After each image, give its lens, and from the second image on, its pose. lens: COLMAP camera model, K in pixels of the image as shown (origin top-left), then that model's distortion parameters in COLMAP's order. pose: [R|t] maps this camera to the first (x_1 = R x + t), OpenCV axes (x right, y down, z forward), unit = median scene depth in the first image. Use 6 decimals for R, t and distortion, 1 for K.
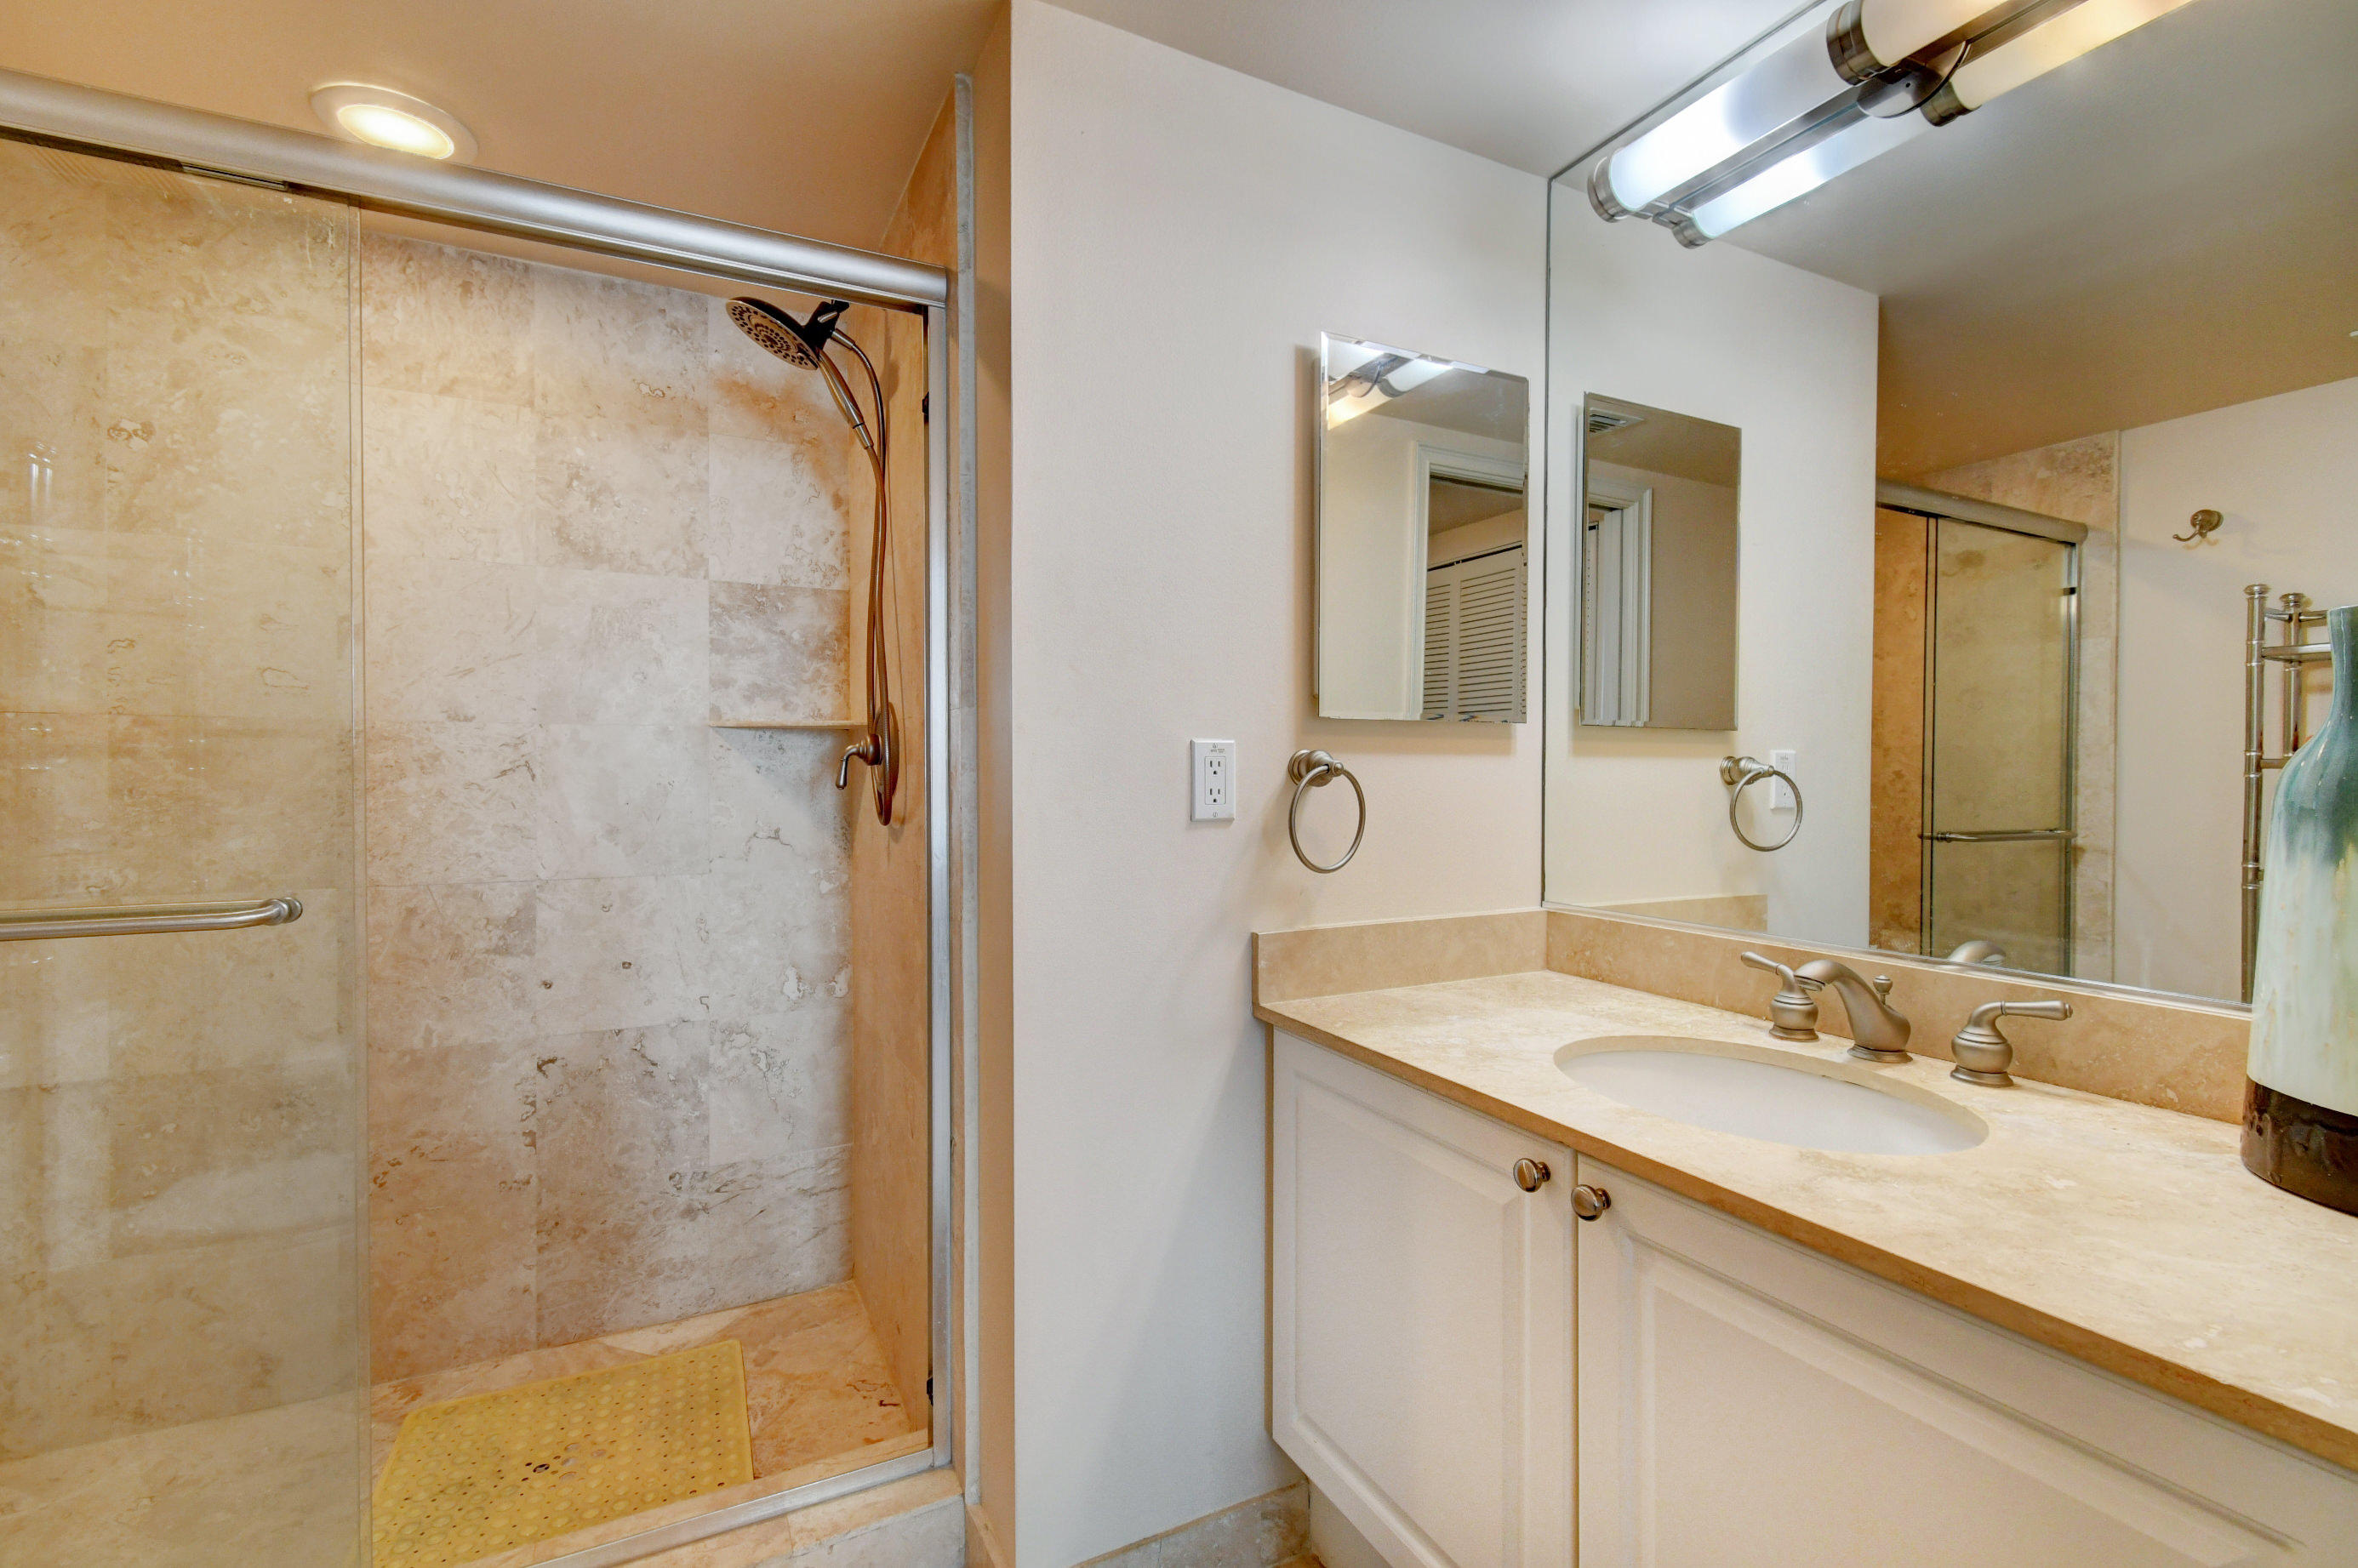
lens RADIAL K [[1038.0, 0, 1179.0], [0, 1038.0, 784.0], [0, 0, 1]] dist [0.011892, -0.006773]
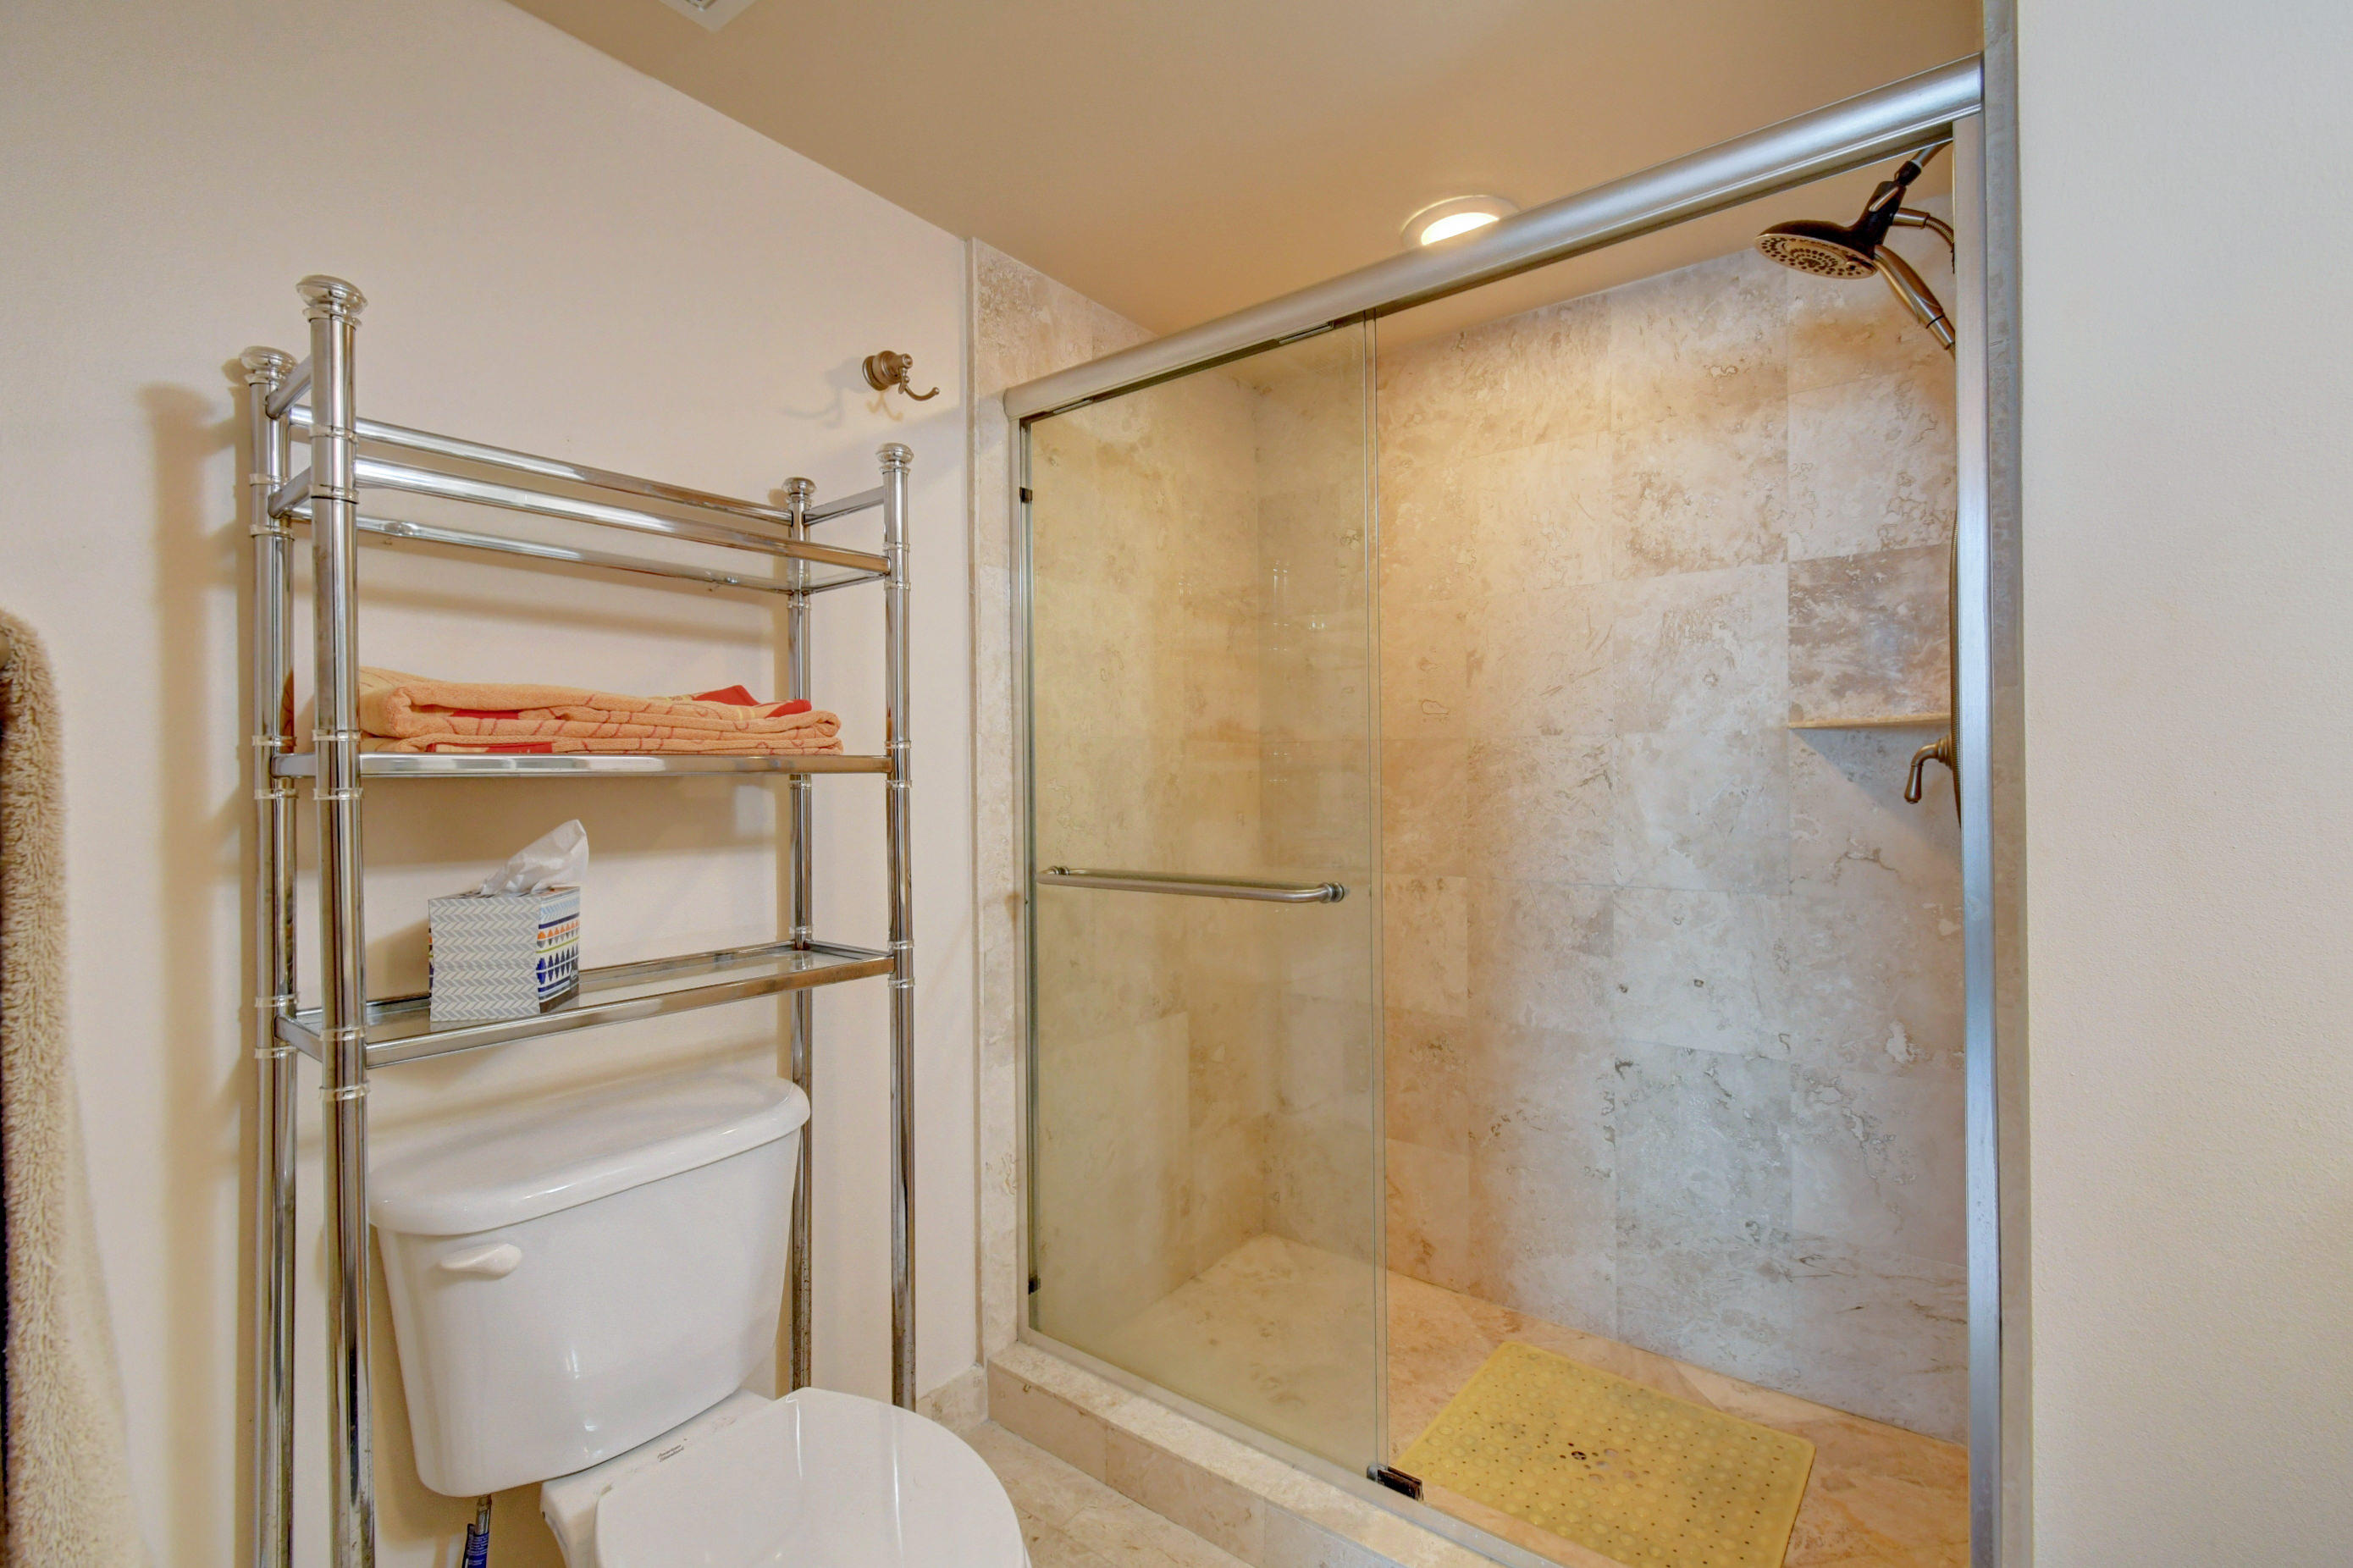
lens RADIAL K [[1035.9, 0, 1176.5], [0, 1035.9, 784.0], [0, 0, 1]] dist [0.011892, -0.006773]
pose [[0.437614, 0.001119, -0.899162, 0.117901], [-0.003891, 0.999992, -0.000649, -0.005866], [0.899155, 0.003783, 0.437615, 0.157407]]
